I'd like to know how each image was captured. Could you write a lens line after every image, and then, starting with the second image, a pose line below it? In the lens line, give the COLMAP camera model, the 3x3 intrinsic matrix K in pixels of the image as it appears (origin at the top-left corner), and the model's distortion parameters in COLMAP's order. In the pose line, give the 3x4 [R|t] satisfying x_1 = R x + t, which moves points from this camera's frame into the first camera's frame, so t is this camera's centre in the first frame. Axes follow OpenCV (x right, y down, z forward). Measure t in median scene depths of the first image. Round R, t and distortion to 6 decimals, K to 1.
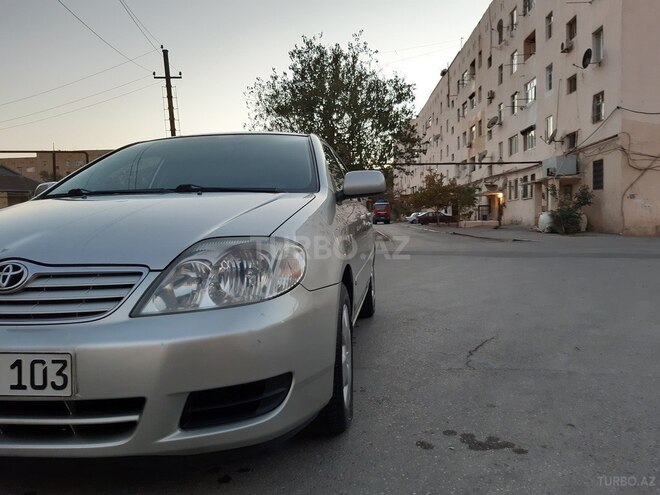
lens RADIAL K [[517.3, 0, 330.0], [0, 517.3, 247.5], [0, 0, 1]] dist [0.057850, -0.099759]
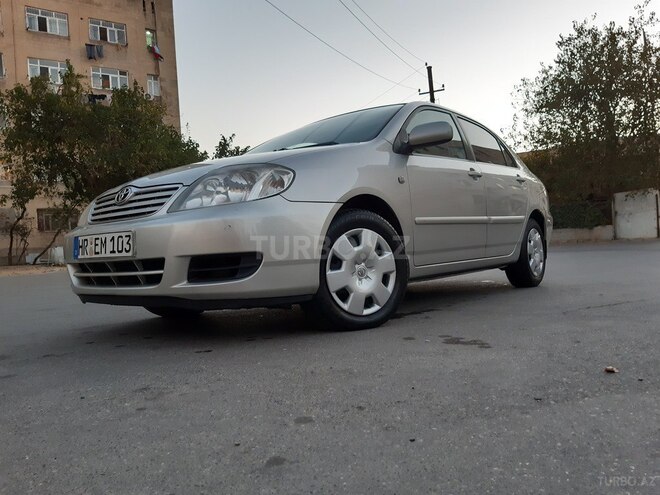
lens RADIAL K [[517.3, 0, 330.0], [0, 517.3, 247.5], [0, 0, 1]] dist [0.057850, -0.099759]
pose [[0.857732, -0.018592, -0.513761, 0.041765], [0.006280, 0.999650, -0.025691, 0.013597], [0.514059, 0.018809, 0.857549, -0.005812]]
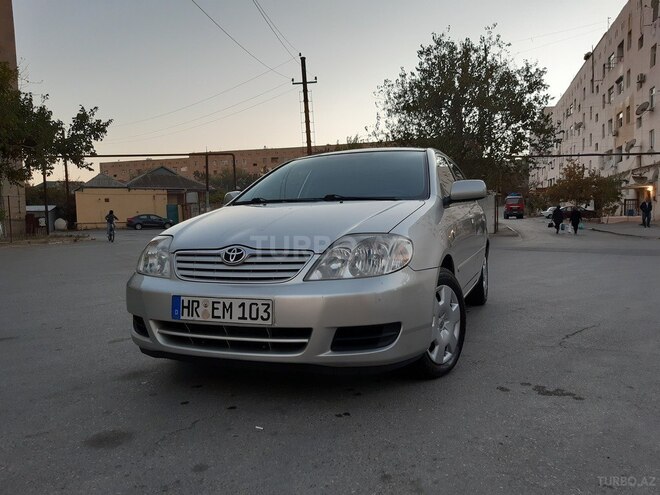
lens RADIAL K [[513.0, 0, 330.0], [0, 513.0, 247.5], [0, 0, 1]] dist [0.086398, -0.149296]
pose [[0.970428, 0.018631, -0.240671, 0.004292], [-0.015831, 0.999783, 0.013564, 0.000150], [0.240871, -0.009353, 0.970512, -0.026906]]
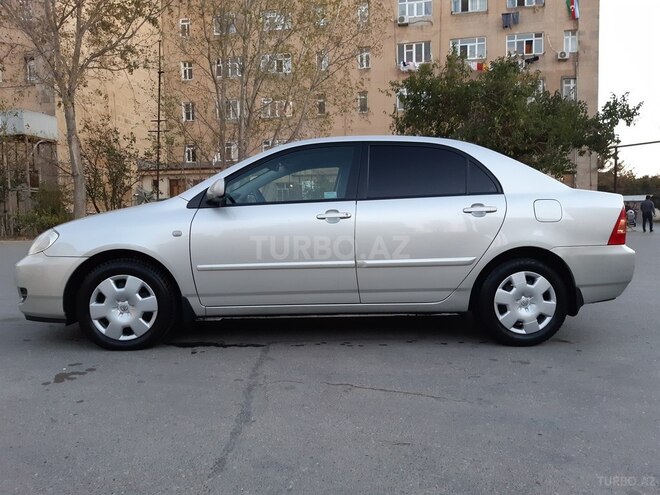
lens RADIAL K [[529.6, 0, 330.0], [0, 529.6, 247.5], [0, 0, 1]] dist [-0.002404, -0.001189]
pose [[0.196420, 0.075695, -0.977594, 0.122640], [-0.046040, 0.996628, 0.067918, -0.007508], [0.979438, 0.031668, 0.199242, 0.092654]]
